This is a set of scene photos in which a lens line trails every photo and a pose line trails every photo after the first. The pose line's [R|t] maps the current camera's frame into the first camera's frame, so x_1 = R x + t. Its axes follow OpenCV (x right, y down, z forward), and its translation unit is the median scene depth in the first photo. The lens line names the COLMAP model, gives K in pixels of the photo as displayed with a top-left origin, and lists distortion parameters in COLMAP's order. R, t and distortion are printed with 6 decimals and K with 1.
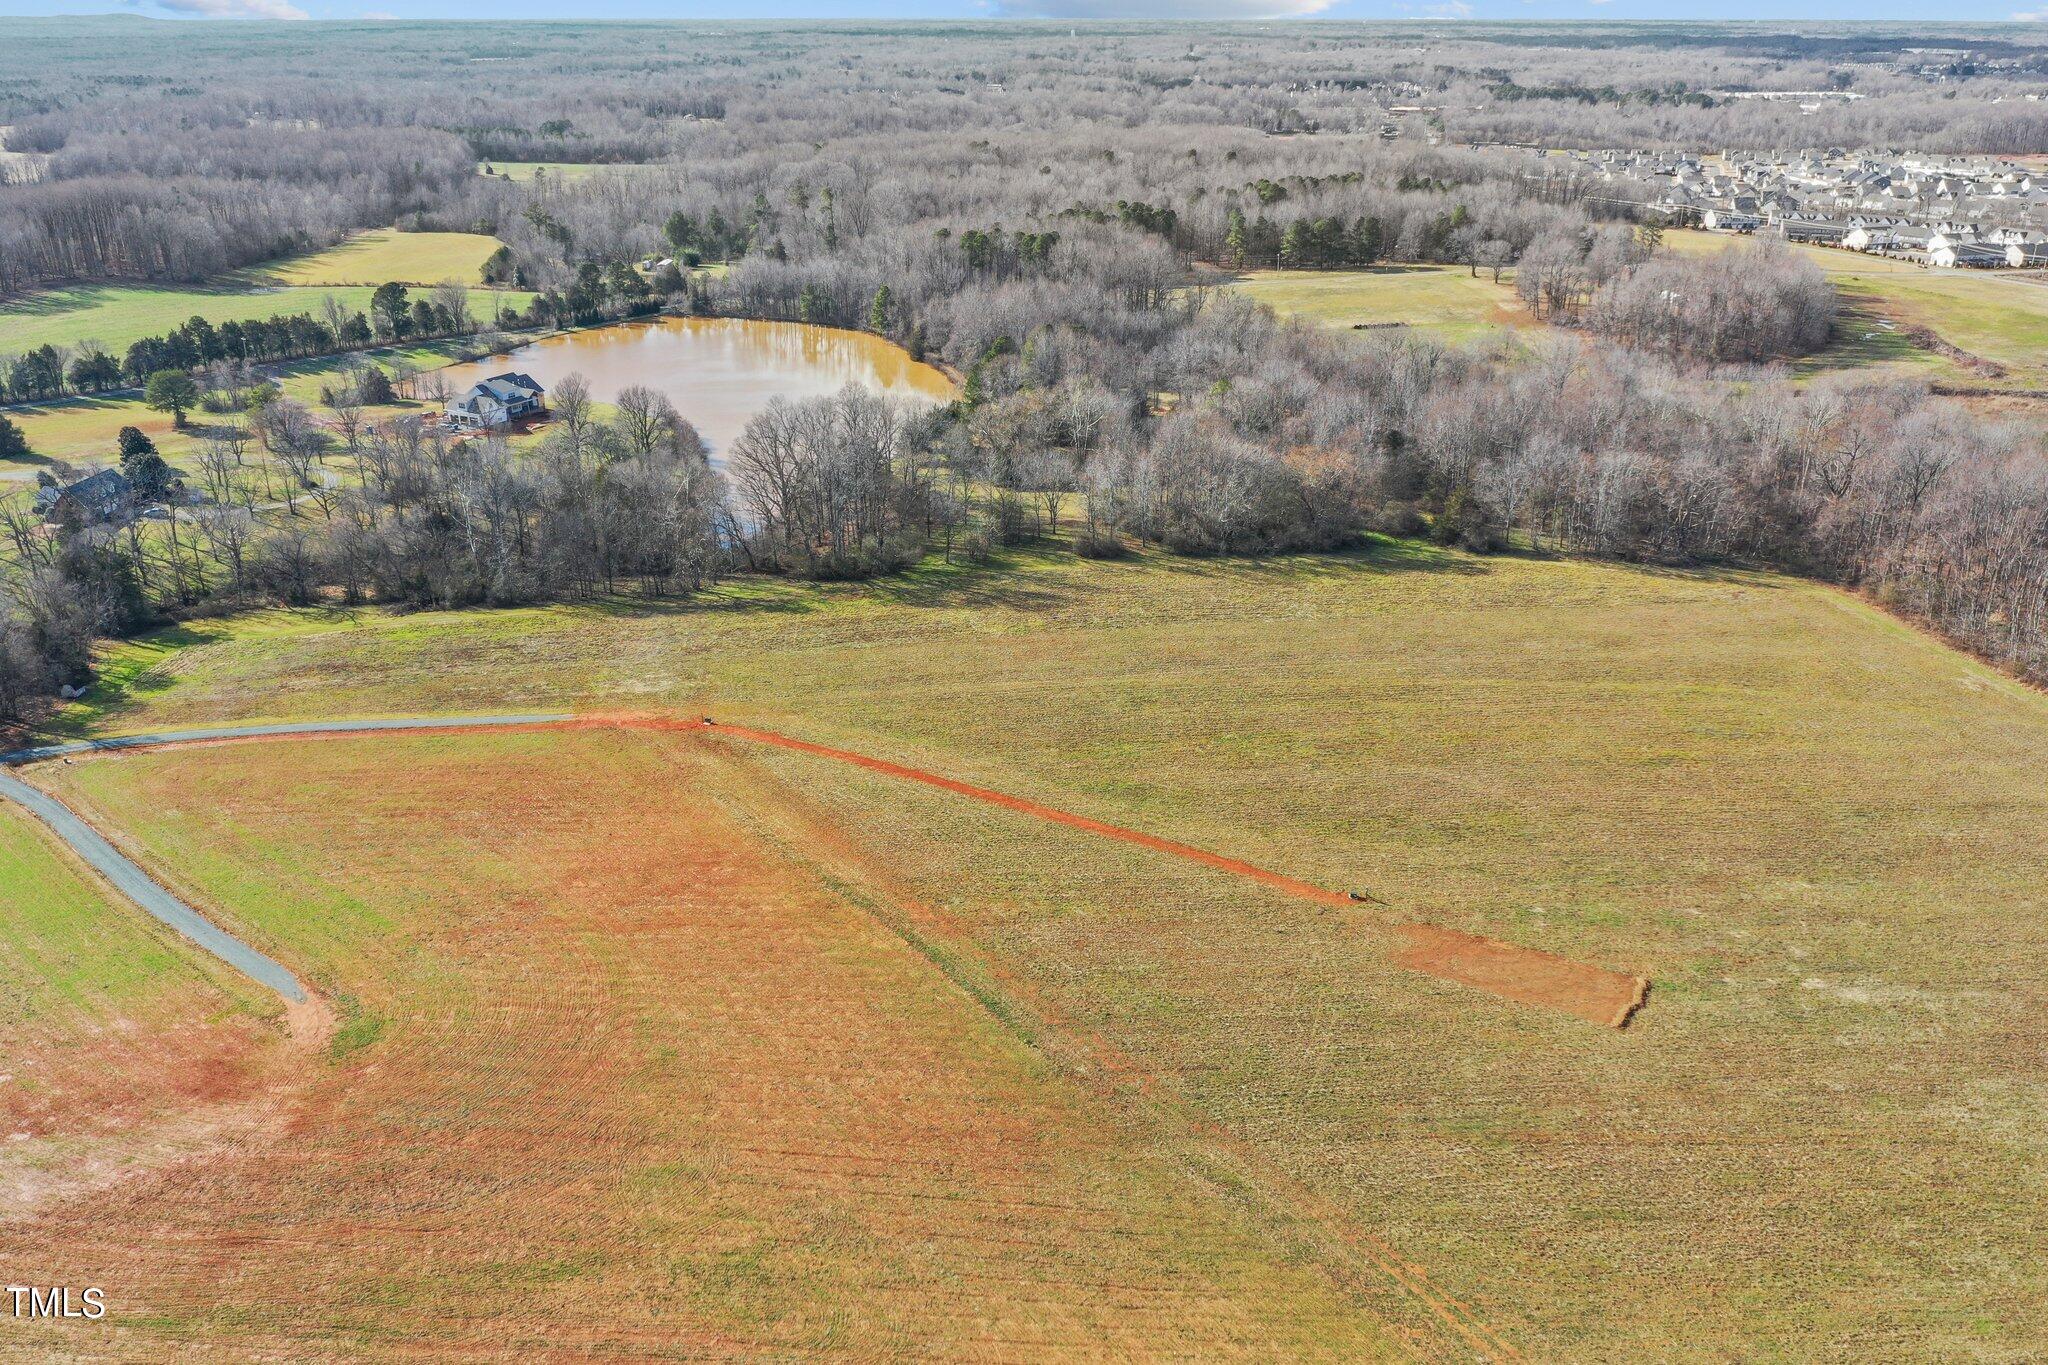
lens RADIAL K [[1620.8, 0, 1024.0], [0, 1620.8, 682.5], [0, 0, 1]] dist [-0.007774, 0.001564]
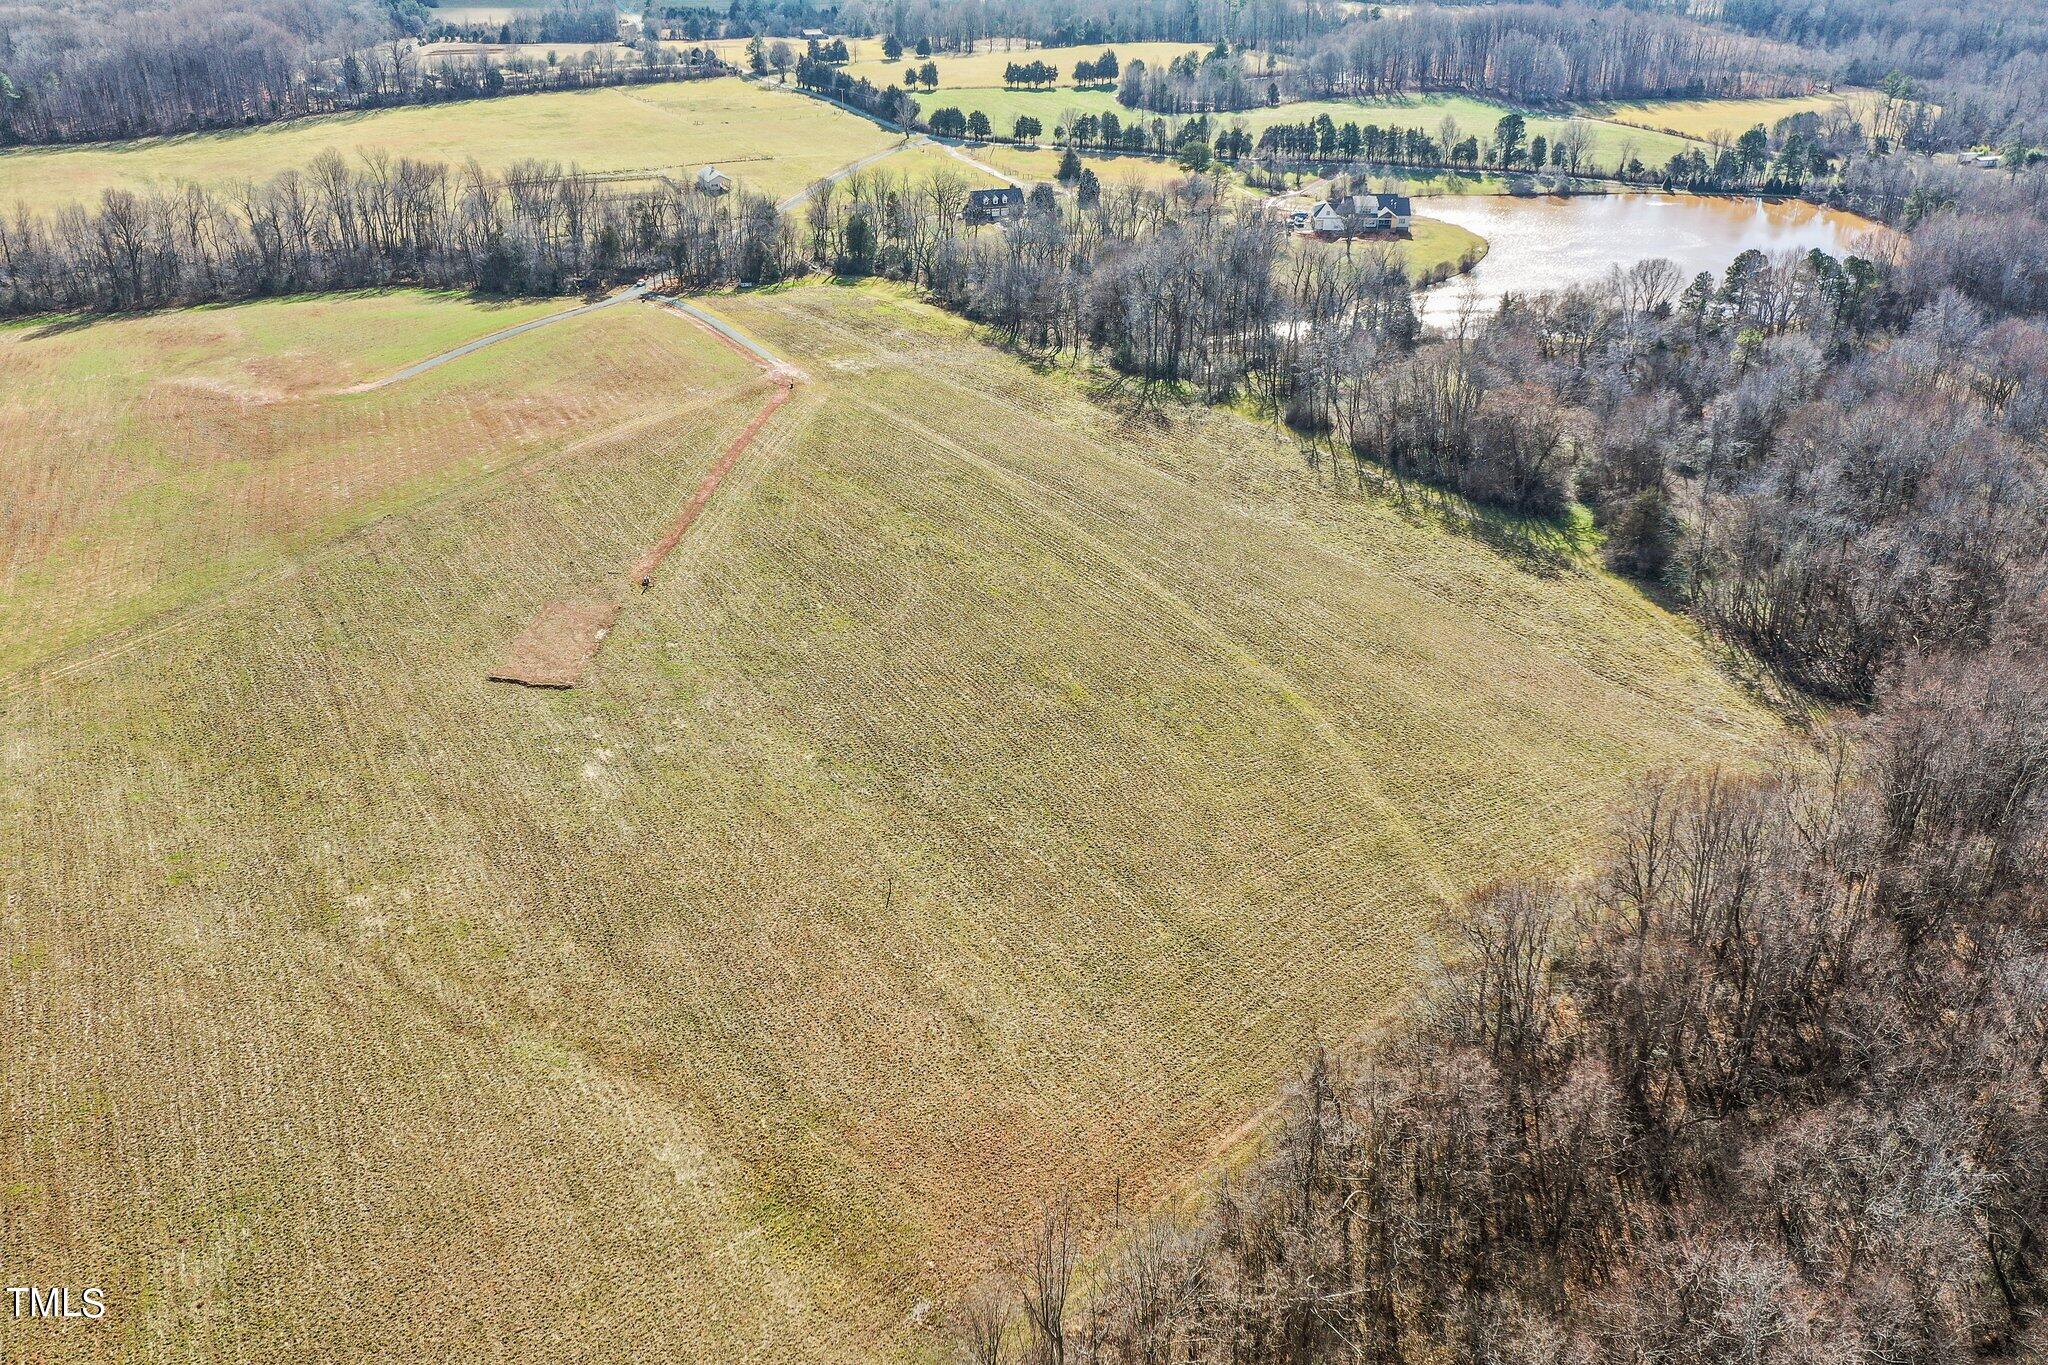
lens RADIAL K [[1609.4, 0, 1024.0], [0, 1609.4, 682.5], [0, 0, 1]] dist [-0.008447, 0.004390]
pose [[0.422123, 0.415251, -0.805840, 0.587457], [-0.346686, 0.895295, 0.279742, -0.107773], [0.837628, 0.161288, 0.521886, 0.255379]]
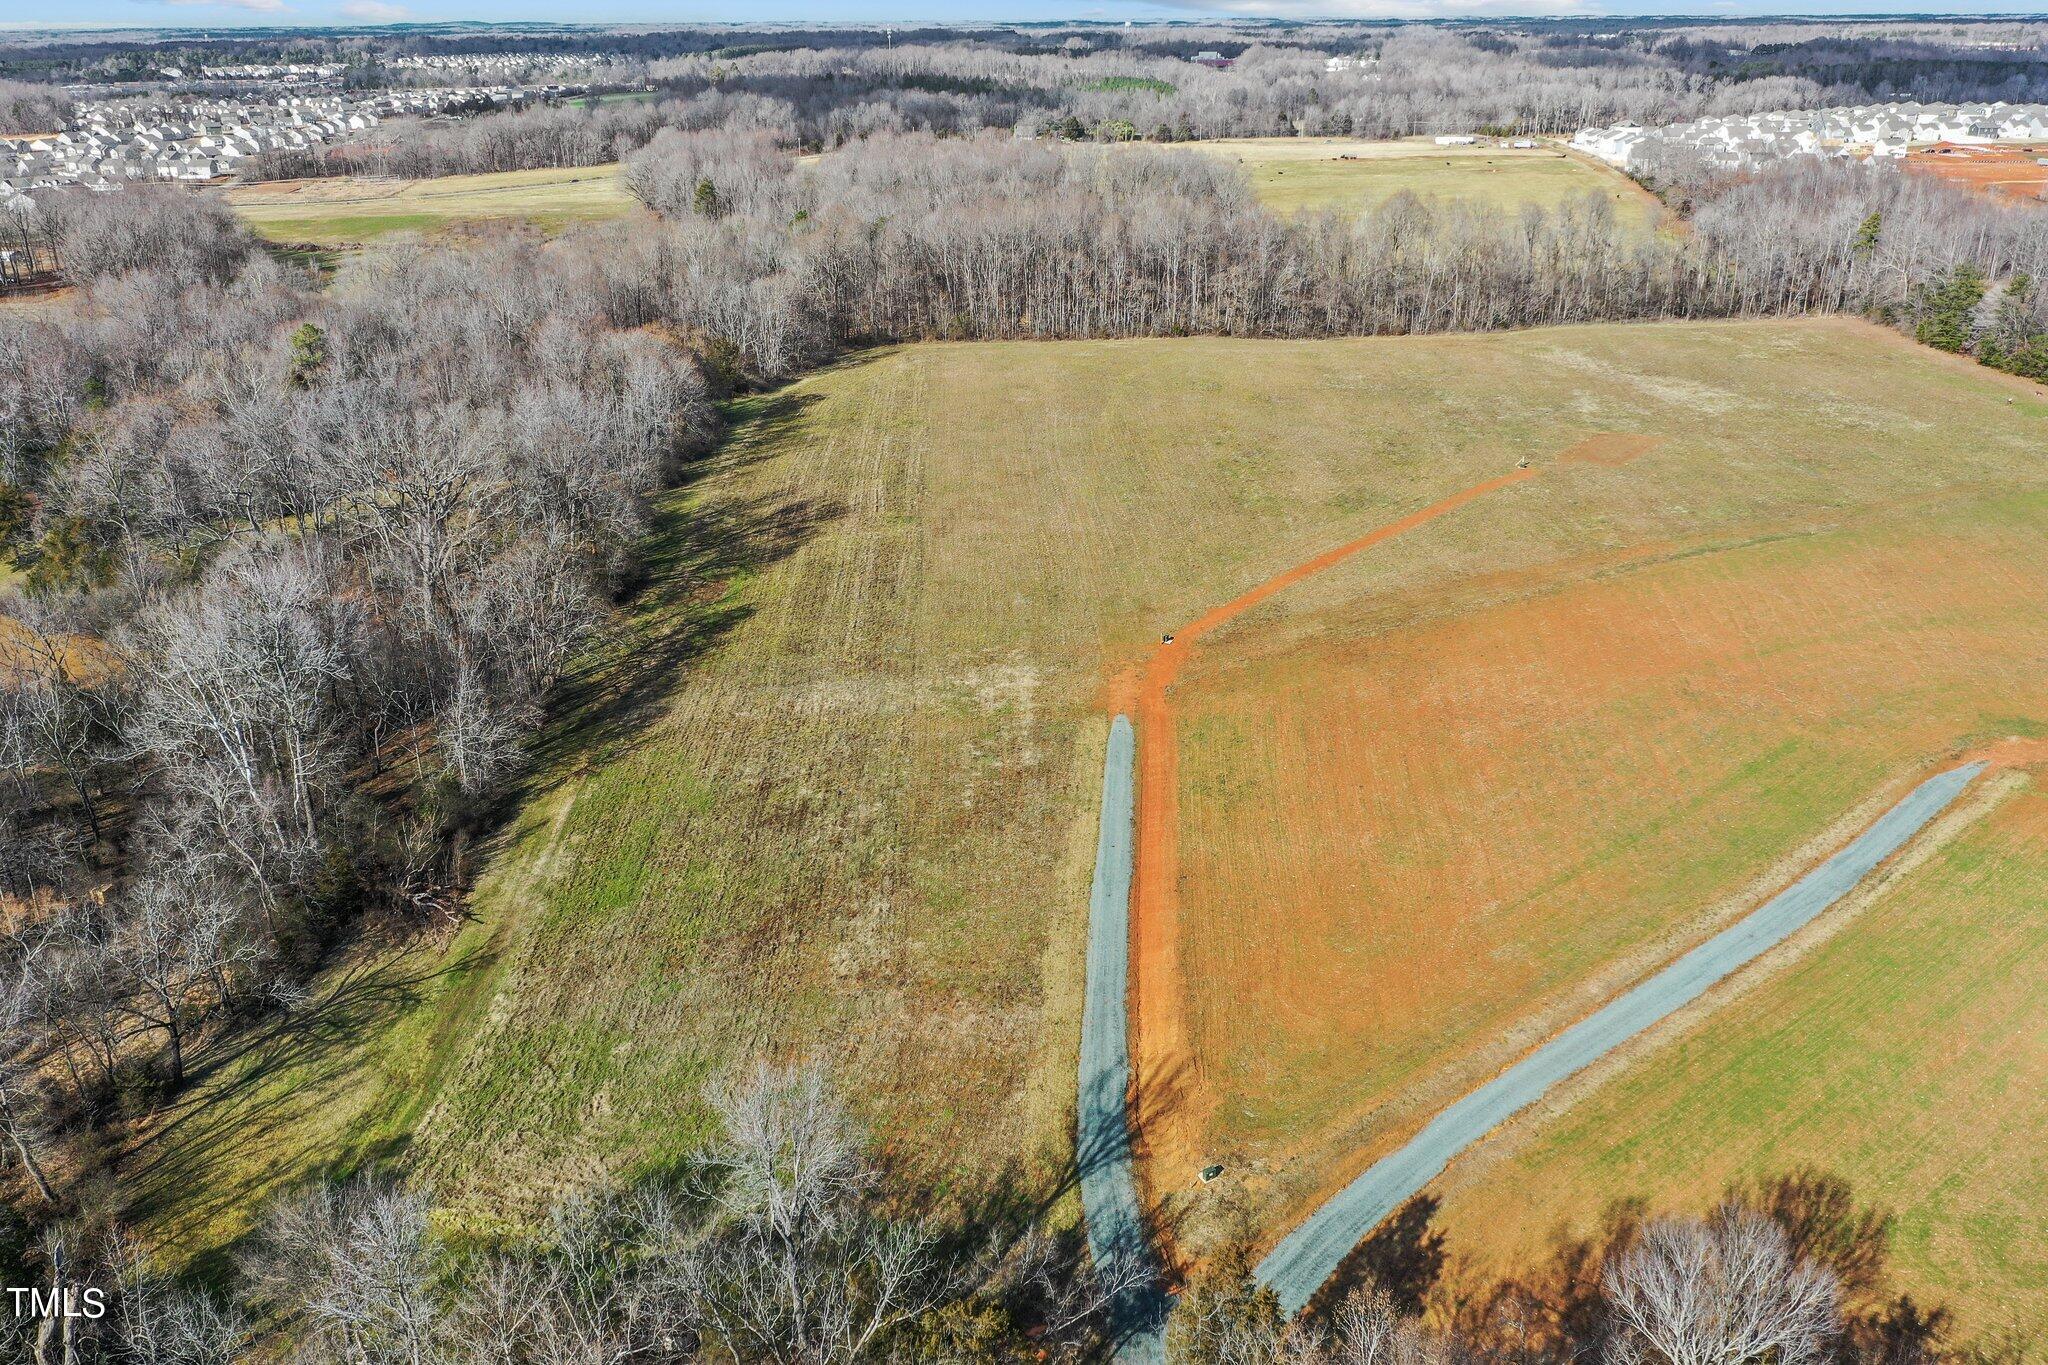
lens RADIAL K [[1597.5, 0, 1024.0], [0, 1597.5, 682.5], [0, 0, 1]] dist [-0.009790, 0.004538]
pose [[0.160377, -0.382381, 0.909980, -0.485069], [0.384086, 0.873430, 0.299330, -0.114101], [-0.909262, 0.301505, 0.286945, 0.446332]]
